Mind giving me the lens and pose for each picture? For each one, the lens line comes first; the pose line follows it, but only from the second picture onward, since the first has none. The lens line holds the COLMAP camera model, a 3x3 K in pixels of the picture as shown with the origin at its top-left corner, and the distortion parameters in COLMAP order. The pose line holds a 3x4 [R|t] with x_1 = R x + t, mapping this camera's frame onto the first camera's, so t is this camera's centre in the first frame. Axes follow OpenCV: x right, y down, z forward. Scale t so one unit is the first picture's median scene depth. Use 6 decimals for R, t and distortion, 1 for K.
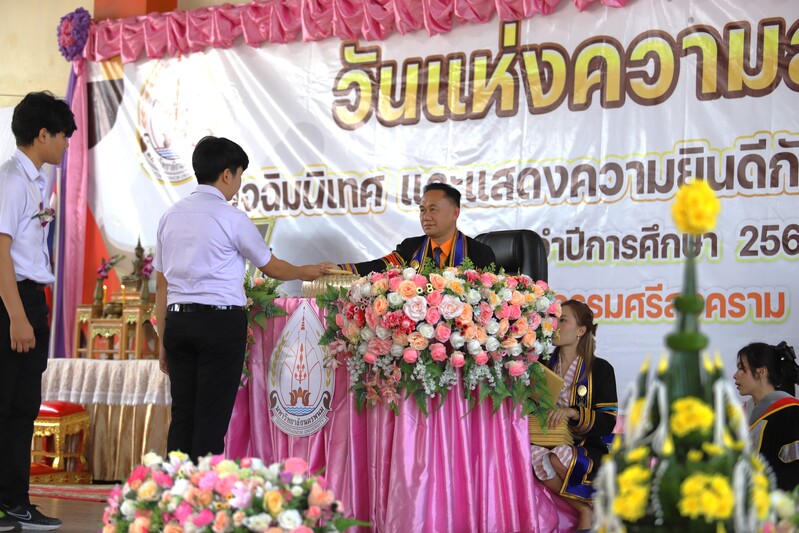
lens RADIAL K [[2348.5, 0, 399.4], [0, 2348.5, 267.0], [0, 0, 1]] dist [-0.079077, 0.000000]
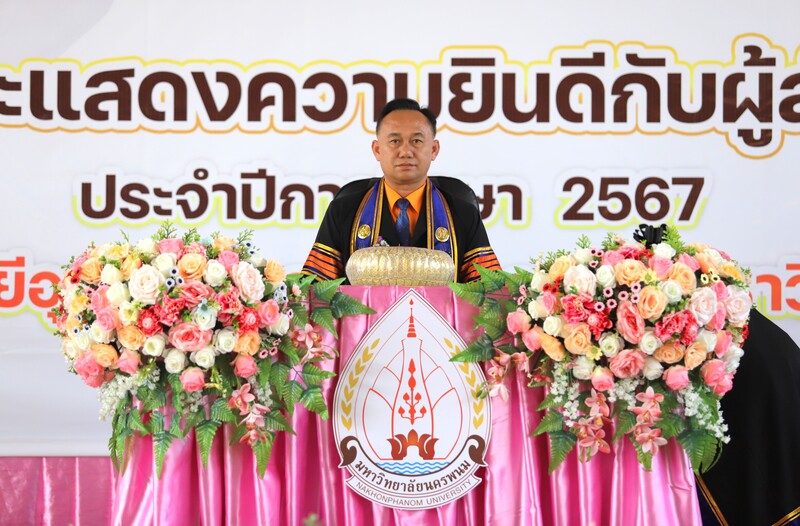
lens RADIAL K [[3494.6, 0, 400.0], [0, 3494.6, 262.5], [0, 0, 1]] dist [0.479810, 0.000000]
pose [[0.736858, 0.007431, 0.676007, -0.581014], [-0.021219, 0.999701, 0.012140, -0.003787], [-0.675715, -0.023289, 0.736795, 0.275503]]
